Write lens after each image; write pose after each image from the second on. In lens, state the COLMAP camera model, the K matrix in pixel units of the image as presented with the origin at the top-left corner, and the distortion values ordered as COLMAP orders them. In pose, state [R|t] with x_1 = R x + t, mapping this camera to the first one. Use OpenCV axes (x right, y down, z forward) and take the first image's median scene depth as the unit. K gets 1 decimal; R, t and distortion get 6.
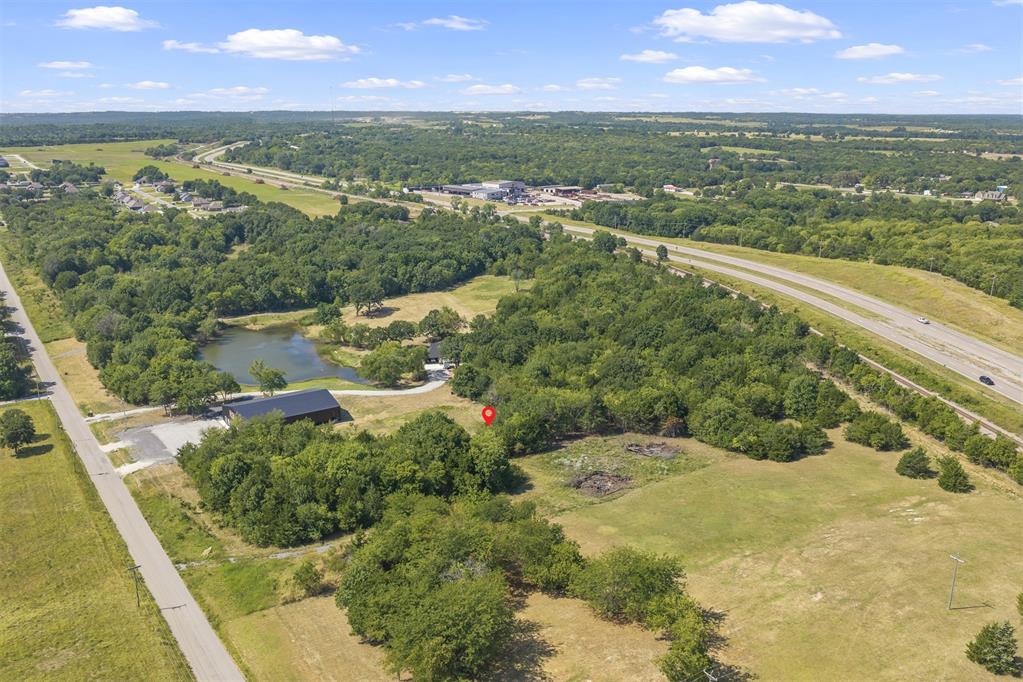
lens RADIAL K [[857.8, 0, 511.5], [0, 857.8, 341.0], [0, 0, 1]] dist [0.040752, -0.079586]
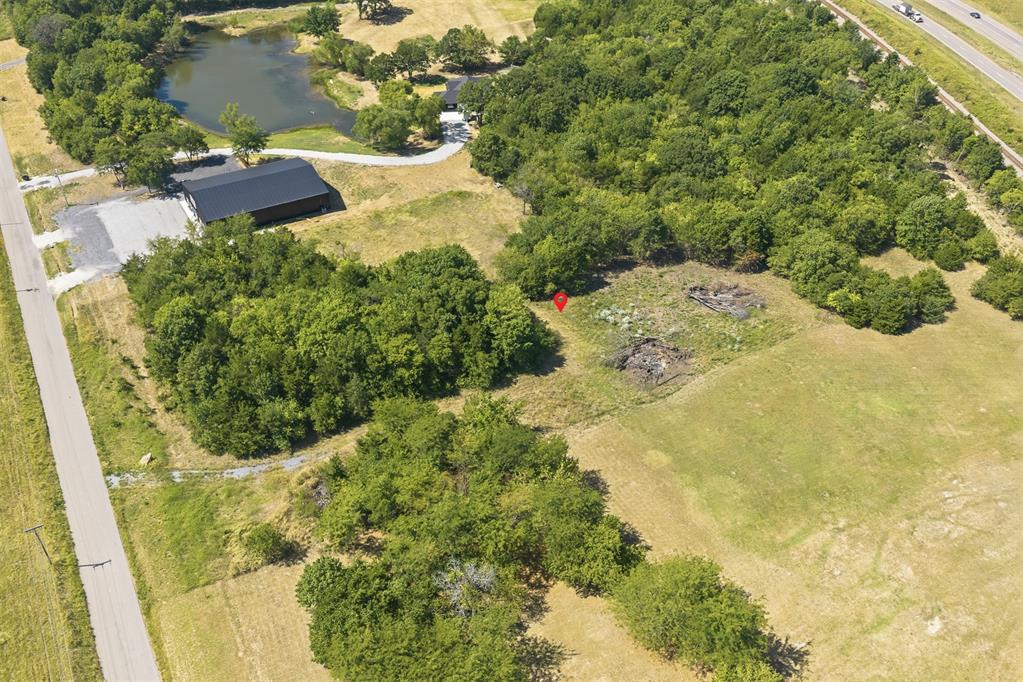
lens RADIAL K [[861.4, 0, 511.5], [0, 861.4, 341.0], [0, 0, 1]] dist [0.008418, -0.008725]
pose [[0.998139, 0.056977, -0.021737, -0.006970], [-0.043696, 0.916861, 0.396808, -0.140039], [0.042539, -0.395119, 0.917644, 0.257833]]
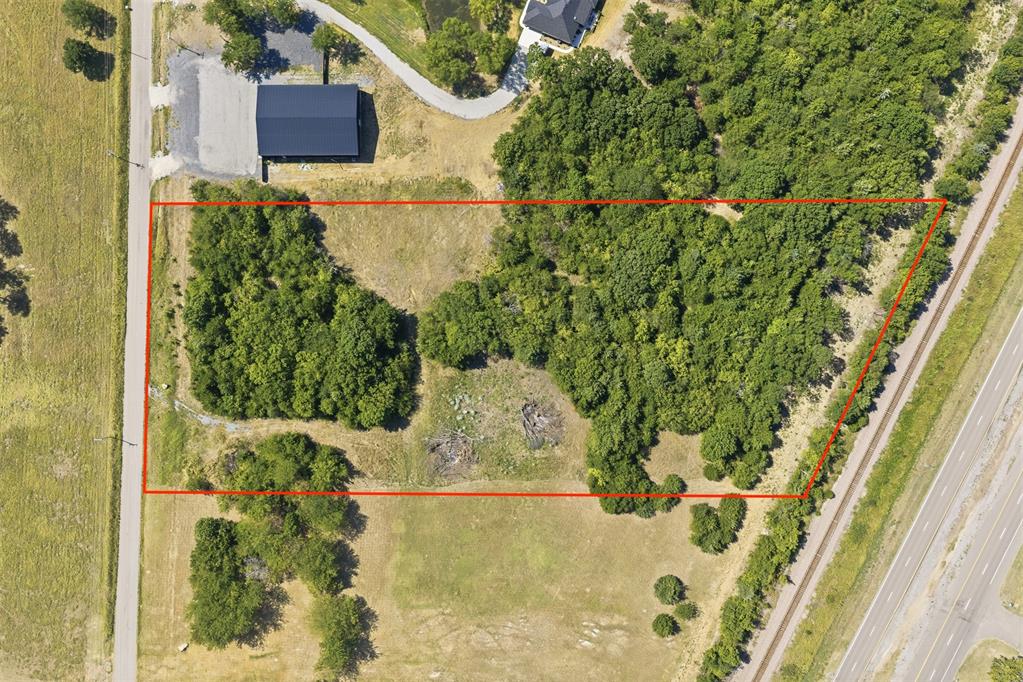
lens RADIAL K [[857.8, 0, 511.5], [0, 857.8, 341.0], [0, 0, 1]] dist [0.040752, -0.079586]
pose [[0.830501, 0.556865, 0.013015, 0.058953], [-0.144880, 0.193393, 0.970365, -0.993303], [0.537845, -0.807775, 0.241291, 0.791080]]
